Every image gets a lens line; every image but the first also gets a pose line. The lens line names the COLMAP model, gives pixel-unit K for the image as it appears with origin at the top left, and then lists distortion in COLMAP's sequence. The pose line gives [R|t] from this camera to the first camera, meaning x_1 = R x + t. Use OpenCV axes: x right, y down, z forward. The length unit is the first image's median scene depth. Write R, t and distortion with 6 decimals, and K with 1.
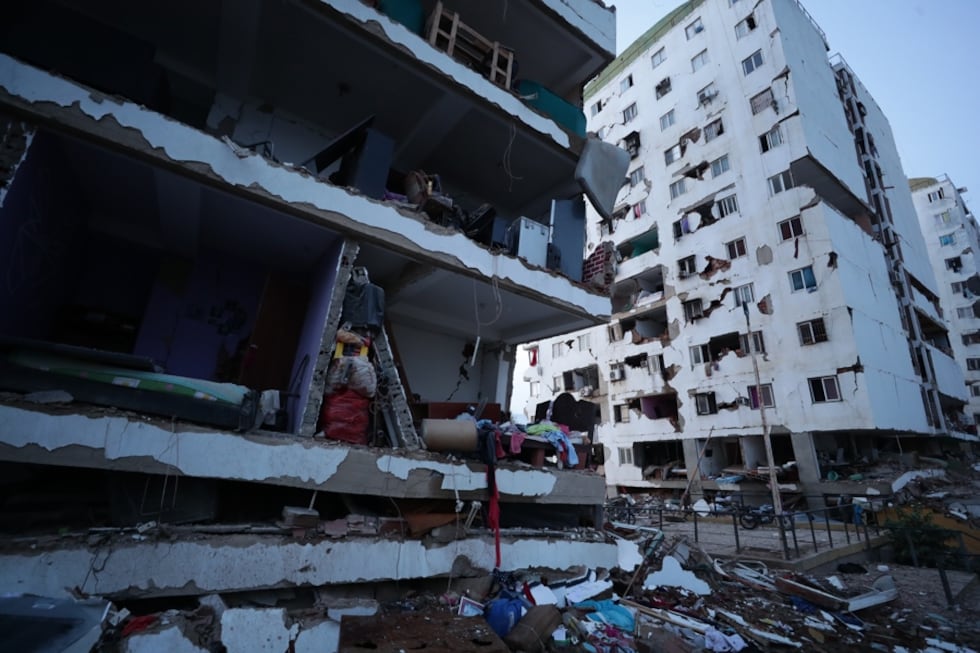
lens RADIAL K [[465.7, 0, 490.0], [0, 465.7, 326.5], [0, 0, 1]] dist [-0.052029, 0.024078]
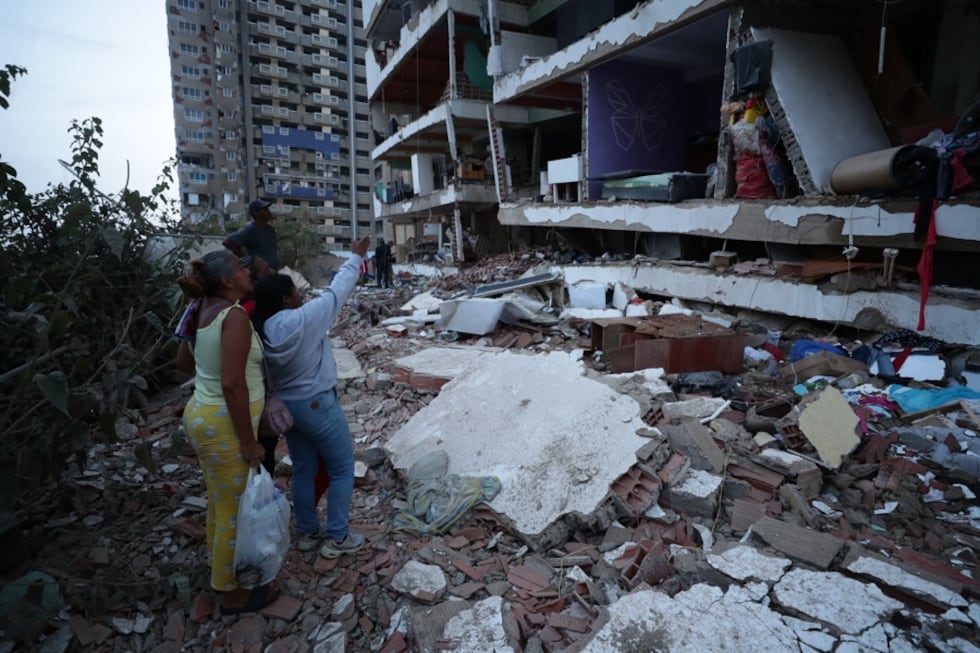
lens RADIAL K [[465.7, 0, 490.0], [0, 465.7, 326.5], [0, 0, 1]] dist [-0.052029, 0.024078]
pose [[-0.154840, 0.155834, -0.975572, 0.944771], [0.310110, 0.945238, 0.101769, 0.227872], [0.938007, -0.286776, -0.194686, 0.500569]]
